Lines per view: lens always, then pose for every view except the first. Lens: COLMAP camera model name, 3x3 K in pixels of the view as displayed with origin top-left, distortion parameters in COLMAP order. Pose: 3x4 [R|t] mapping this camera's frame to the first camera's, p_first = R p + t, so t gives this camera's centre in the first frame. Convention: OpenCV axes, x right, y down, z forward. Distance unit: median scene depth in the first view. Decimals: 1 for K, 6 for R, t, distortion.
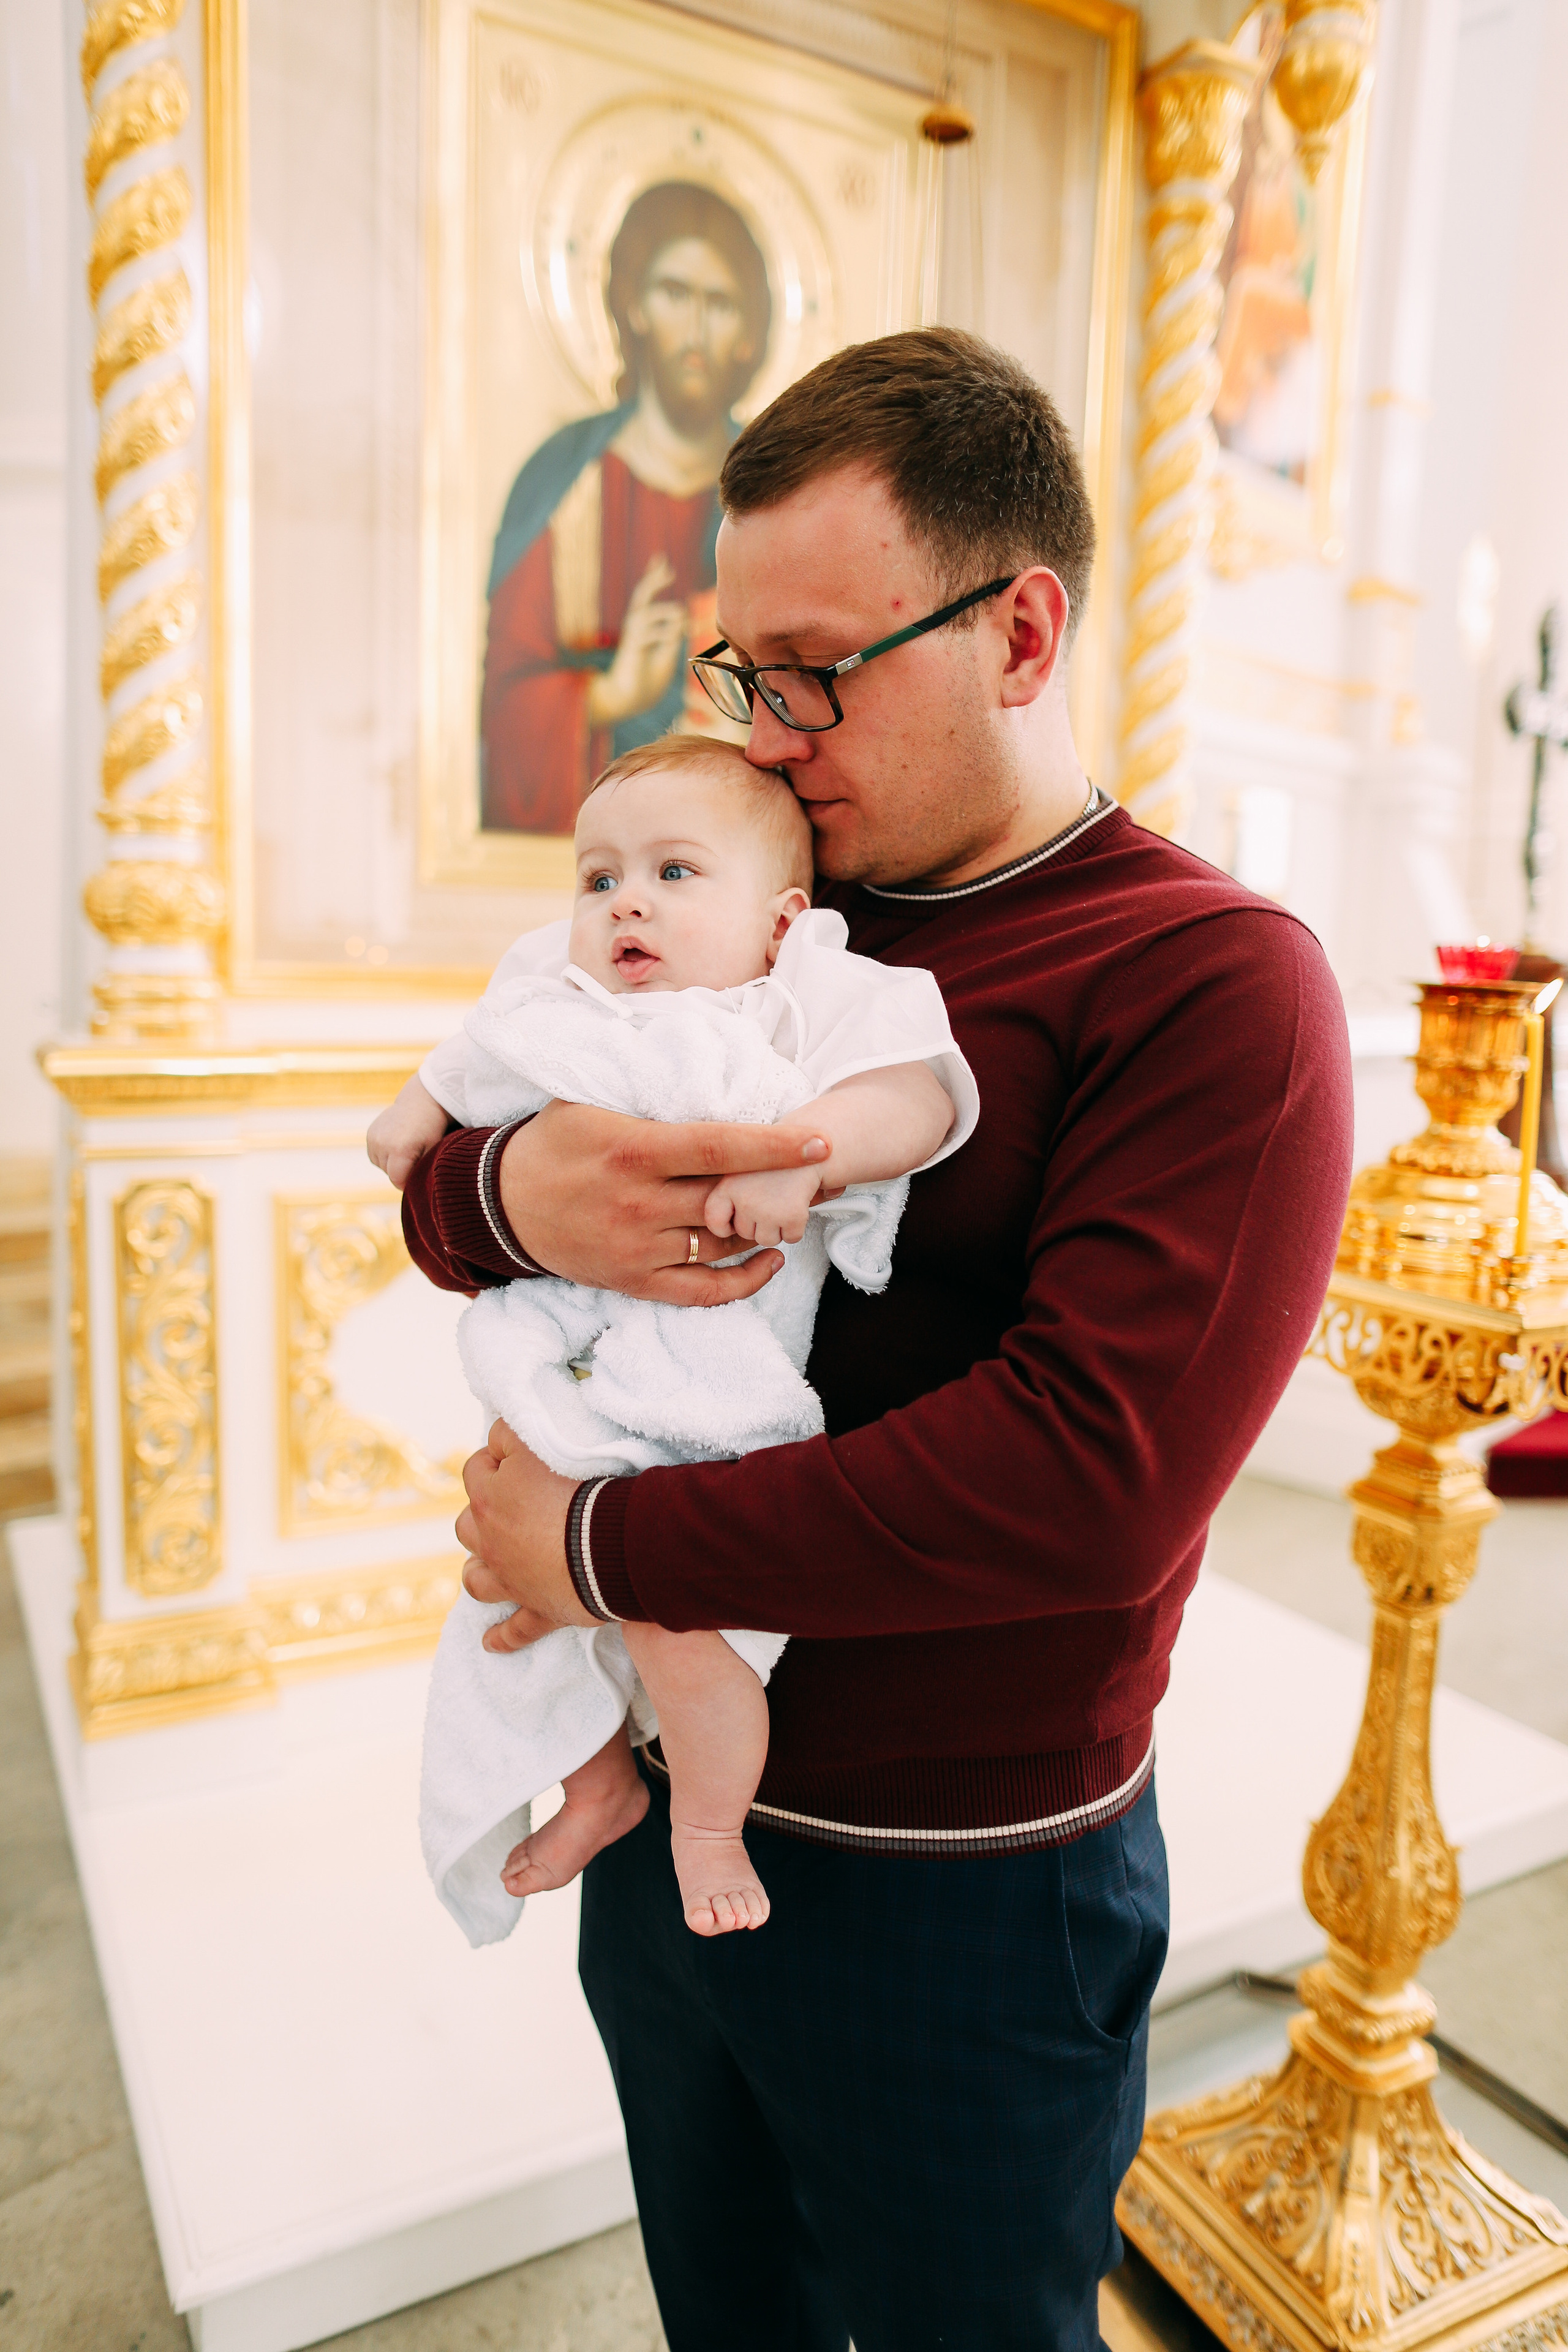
lens RADIAL K [[1608.3, 0, 756.0], [0, 1608.3, 1152.5], [0, 0, 1]] dist [-0.049421, 0.042857]
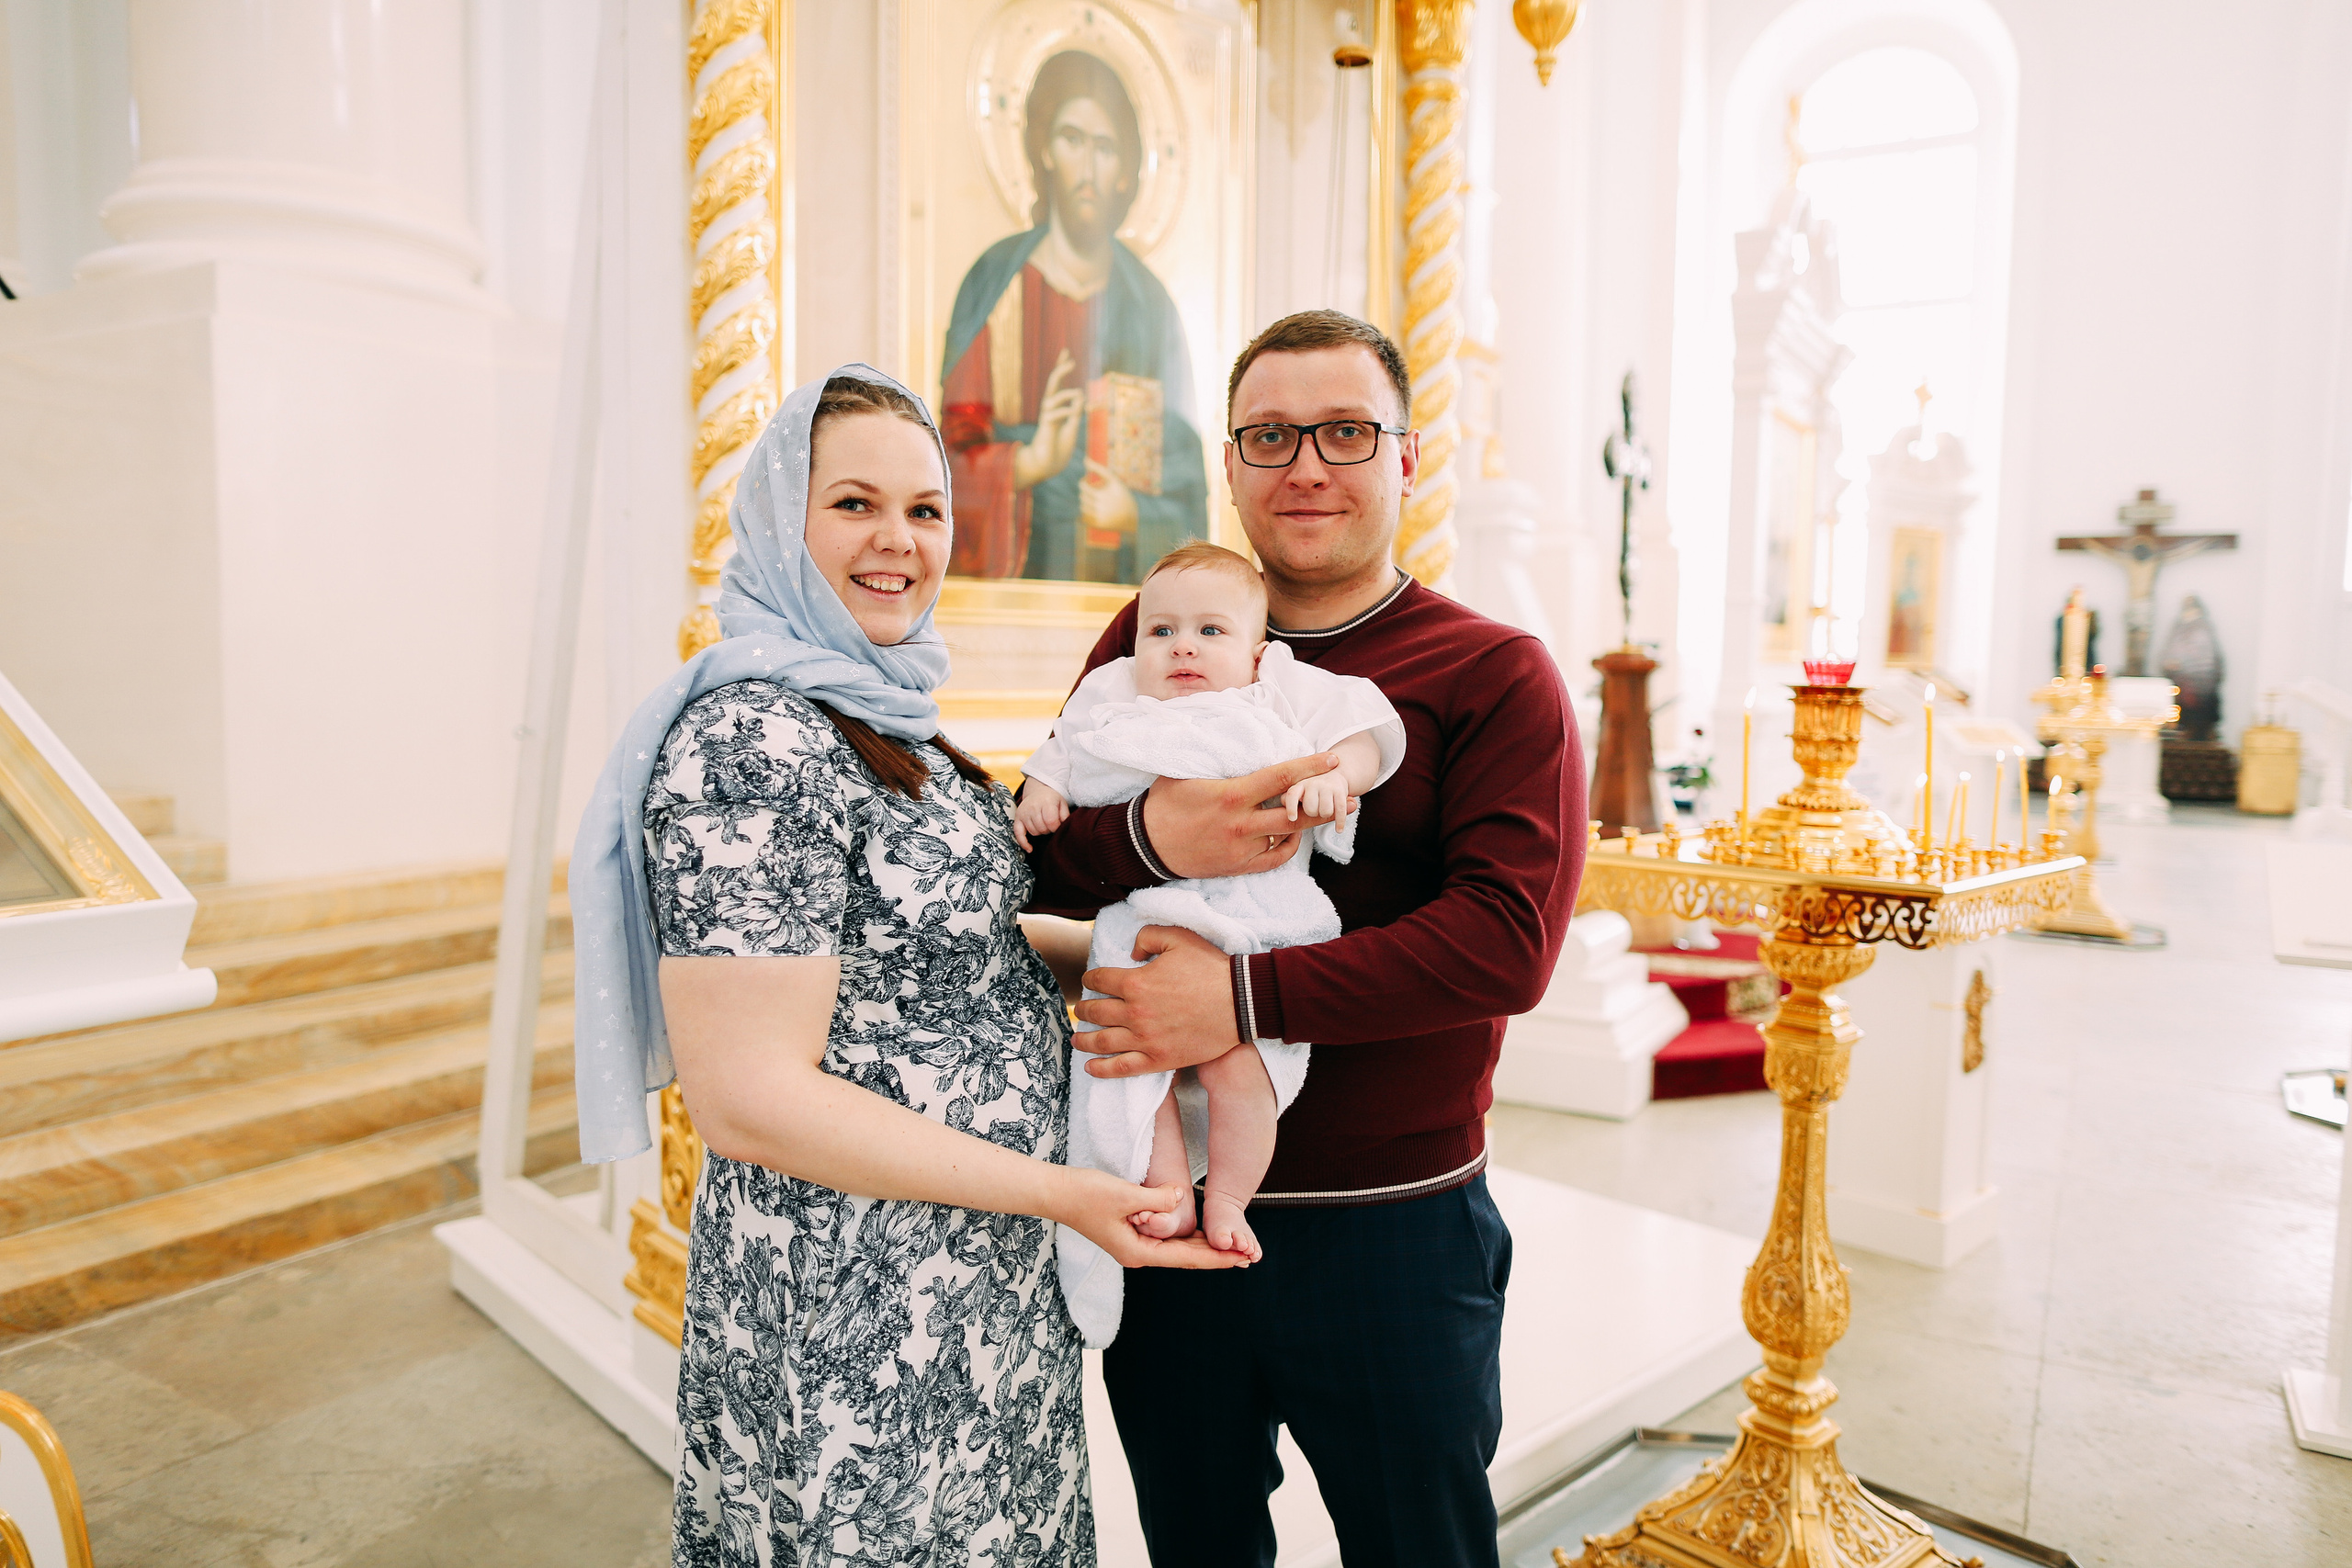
lens RADIAL K [[1608.2, 0, 1175.7], [0, 1608.2, 771.3], [0, 0, 1]] dist [-0.049421, 0.042857]
pose [[0.967973, -0.043304, 0.247292, -0.462419], [0.056859, 0.997231, -0.047933, 0.011867], [-0.244532, 0.060459, 0.967755, -0.276491]]
